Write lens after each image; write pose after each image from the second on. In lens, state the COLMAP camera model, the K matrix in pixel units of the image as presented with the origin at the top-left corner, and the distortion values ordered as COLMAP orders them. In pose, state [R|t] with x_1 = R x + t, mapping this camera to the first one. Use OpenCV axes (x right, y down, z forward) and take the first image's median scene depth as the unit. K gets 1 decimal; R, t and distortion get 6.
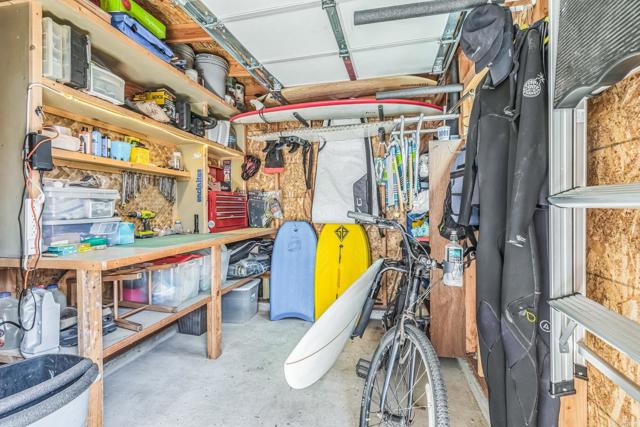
lens RADIAL K [[286.4, 0, 321.9], [0, 286.4, 211.9], [0, 0, 1]] dist [0.005697, -0.001995]
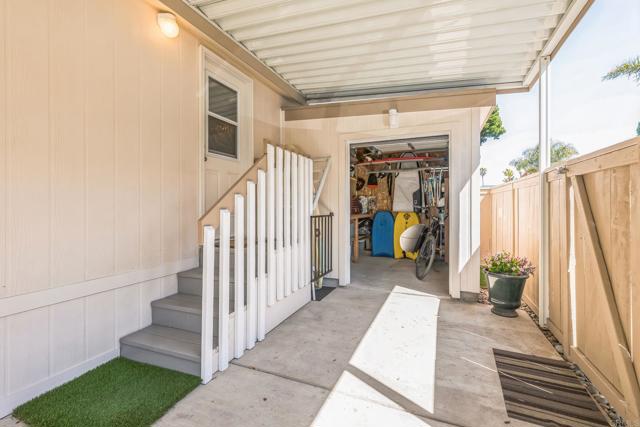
lens RADIAL K [[286.4, 0, 318.4], [0, 286.4, 210.0], [0, 0, 1]] dist [0.005697, -0.001995]
pose [[0.981504, 0.000442, -0.191440, -0.165449], [0.000766, 0.999980, 0.006238, 0.013110], [0.191439, -0.006270, 0.981484, -1.187773]]
